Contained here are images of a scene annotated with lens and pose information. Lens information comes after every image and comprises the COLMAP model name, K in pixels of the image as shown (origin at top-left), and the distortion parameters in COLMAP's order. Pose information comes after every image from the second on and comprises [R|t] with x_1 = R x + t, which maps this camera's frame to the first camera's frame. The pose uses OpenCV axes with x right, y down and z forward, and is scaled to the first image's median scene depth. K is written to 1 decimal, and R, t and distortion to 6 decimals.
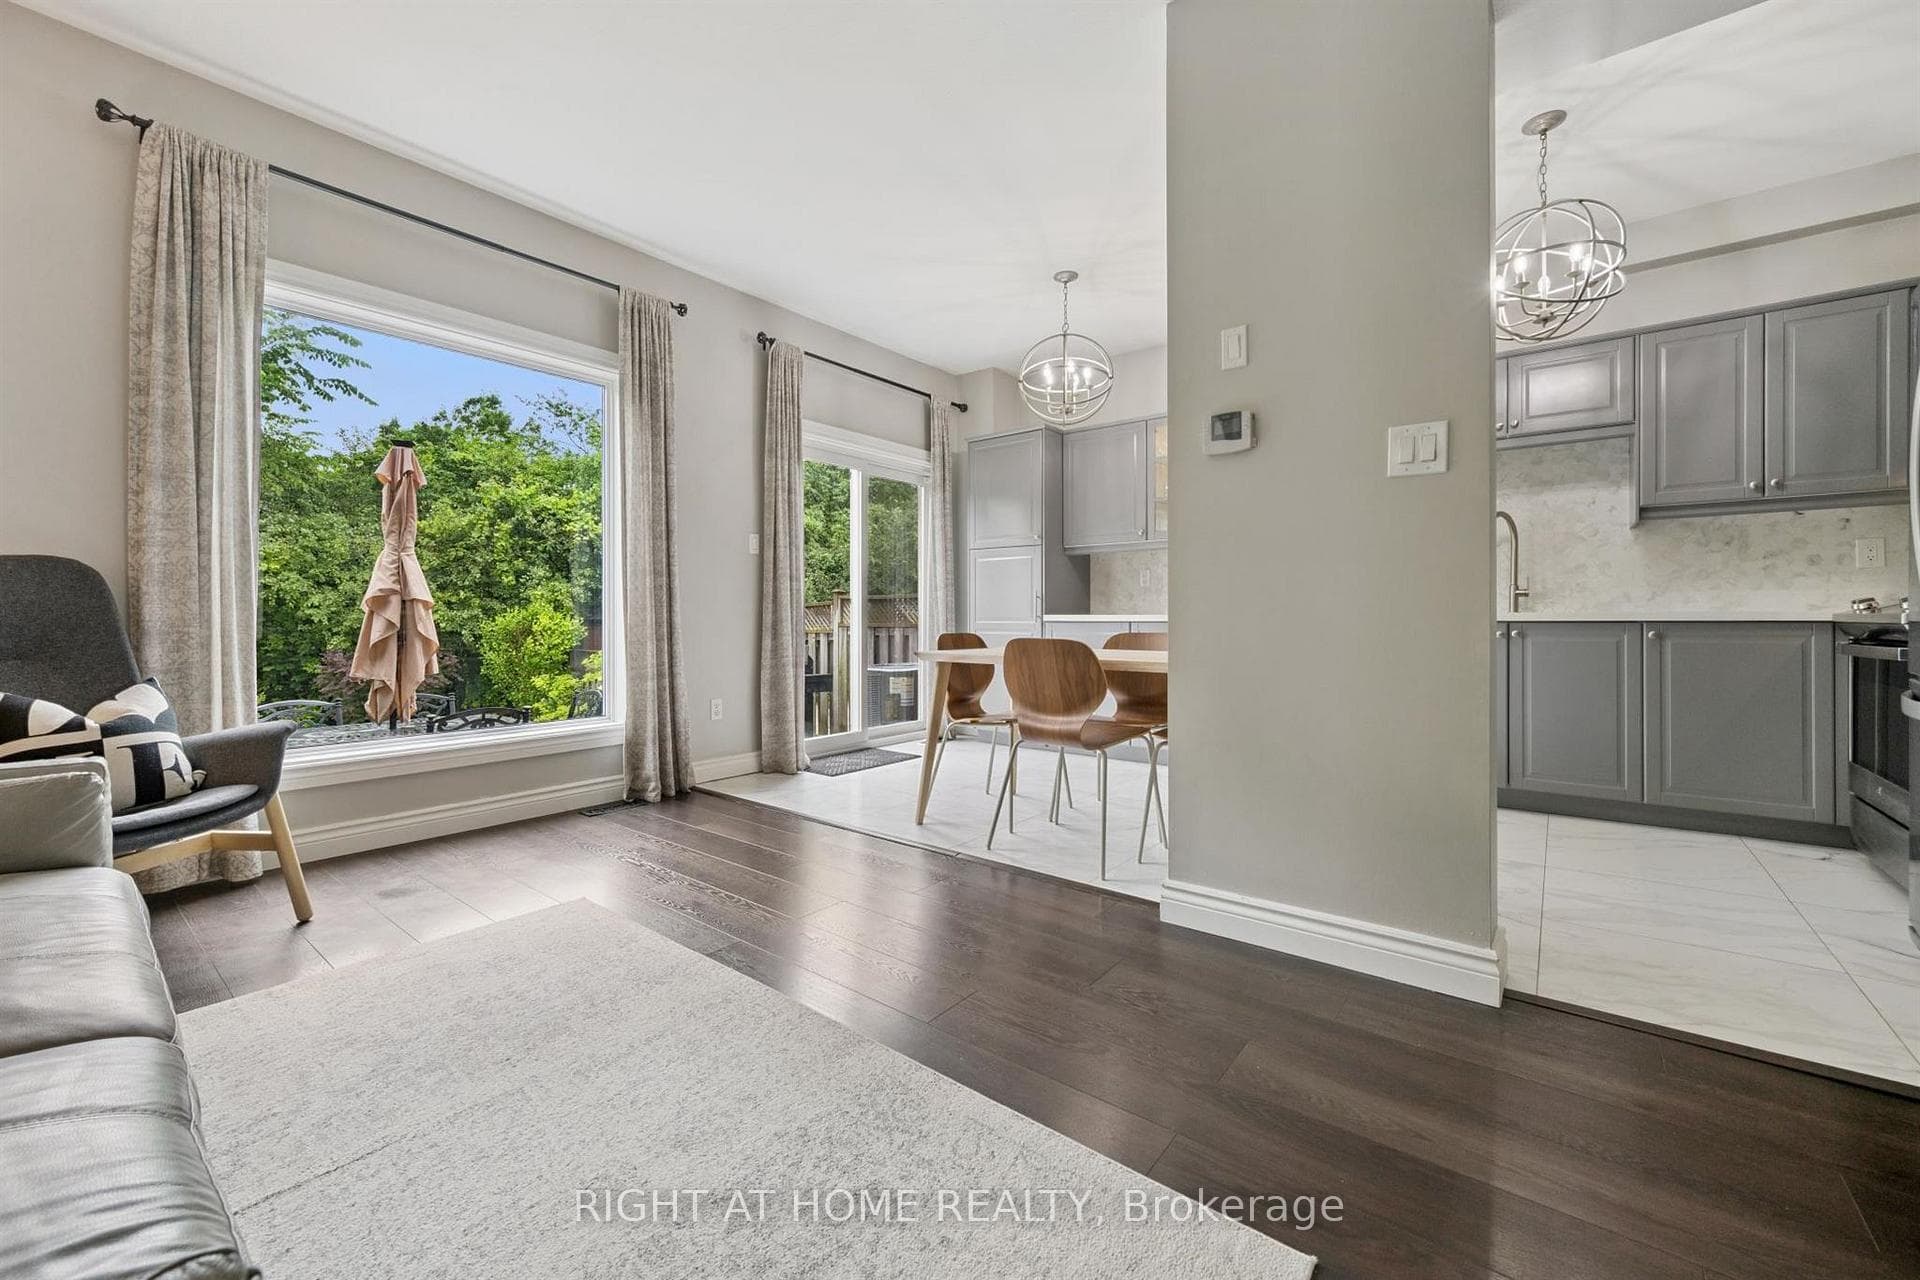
lens RADIAL K [[766.2, 0, 962.1], [0, 766.2, 613.8], [0, 0, 1]] dist [-0.000378, -0.000028]
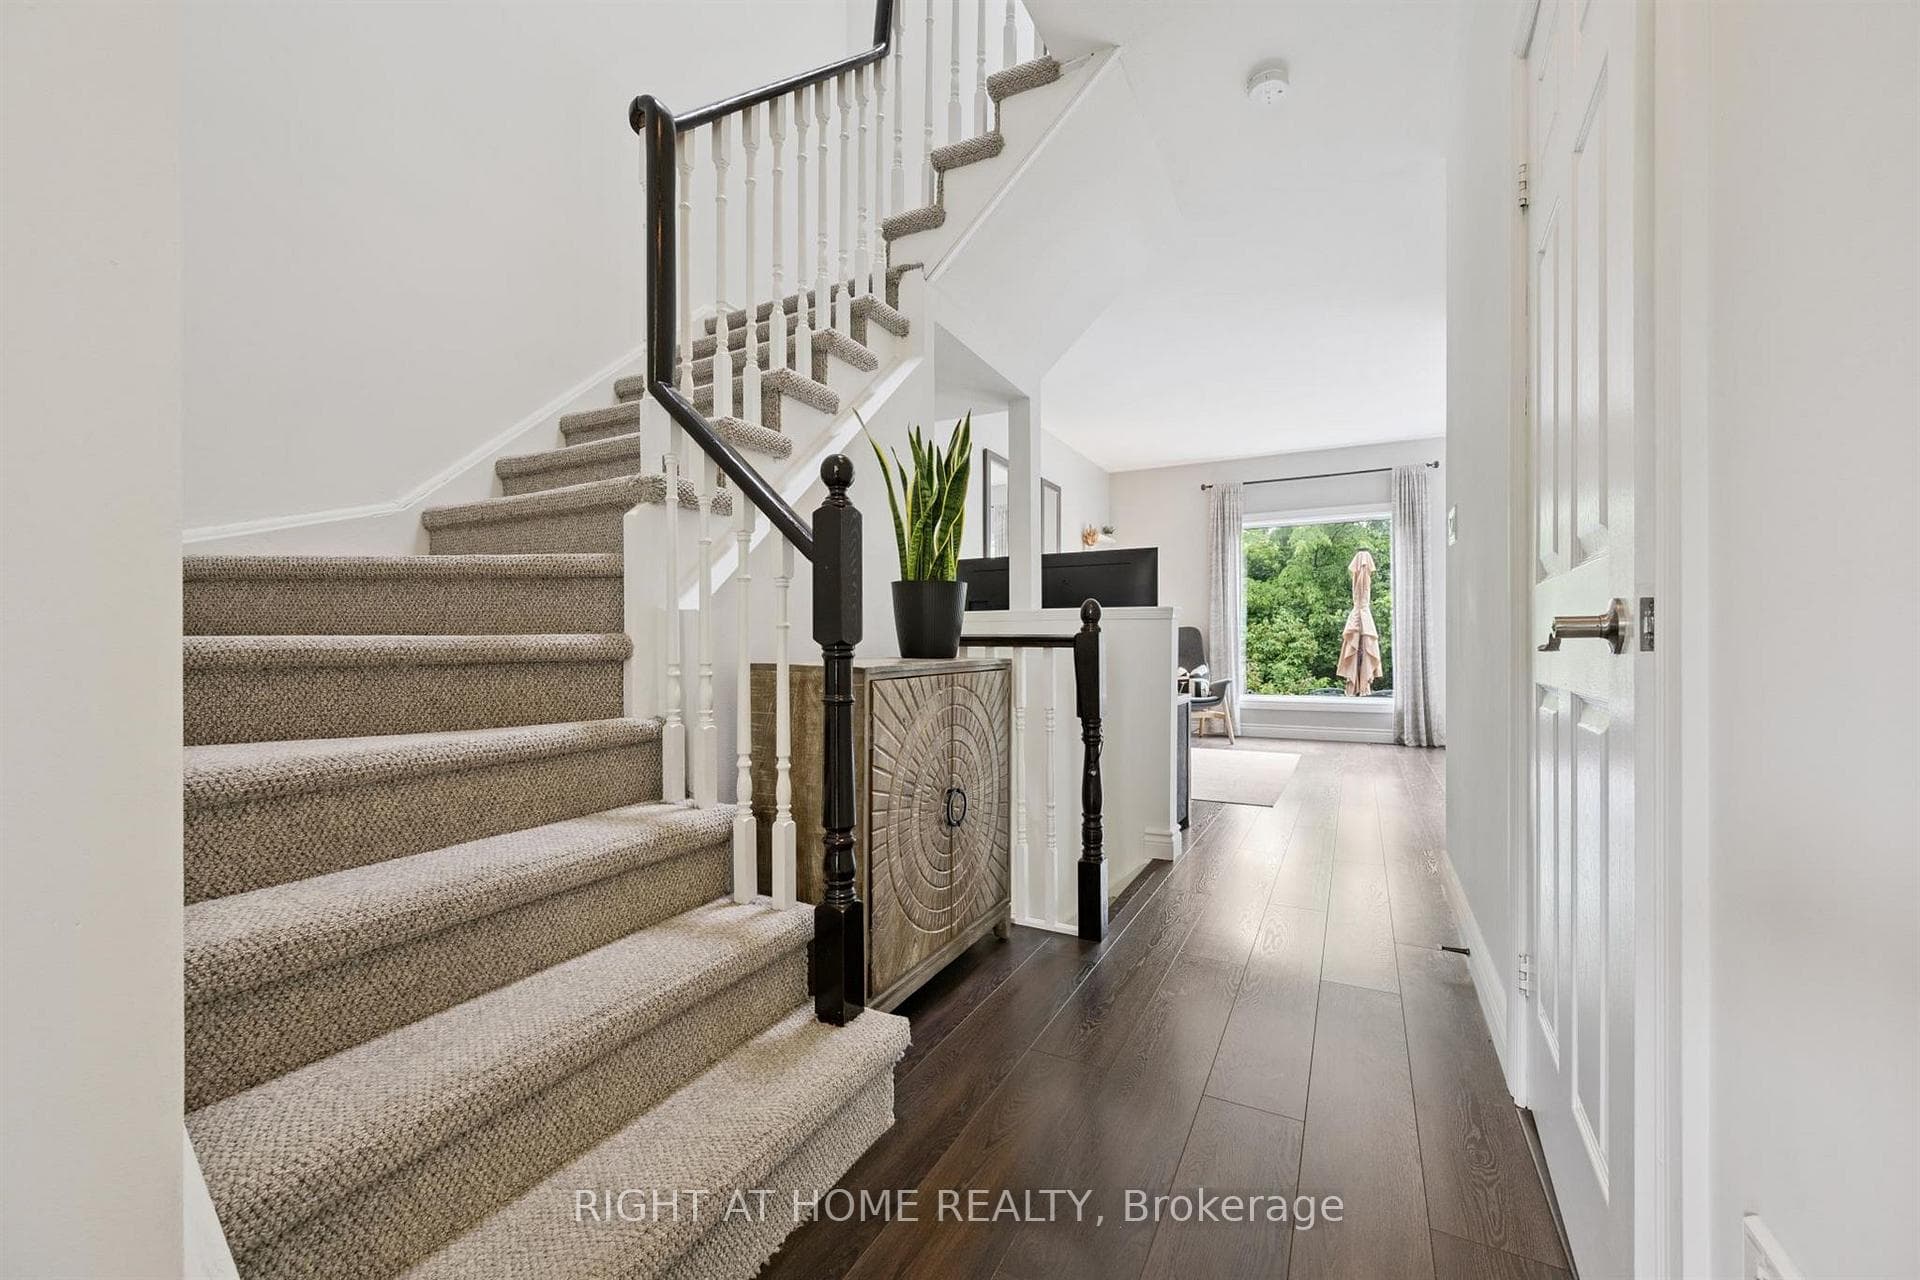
lens RADIAL K [[747.4, 0, 960.0], [0, 747.4, 640.0], [0, 0, 1]] dist [-0.001893, -0.000196]
pose [[0.170595, -0.003349, -0.985336, 1.133191], [0.003956, 0.999988, -0.002714, -0.006357], [0.985333, -0.003434, 0.170606, -0.344064]]
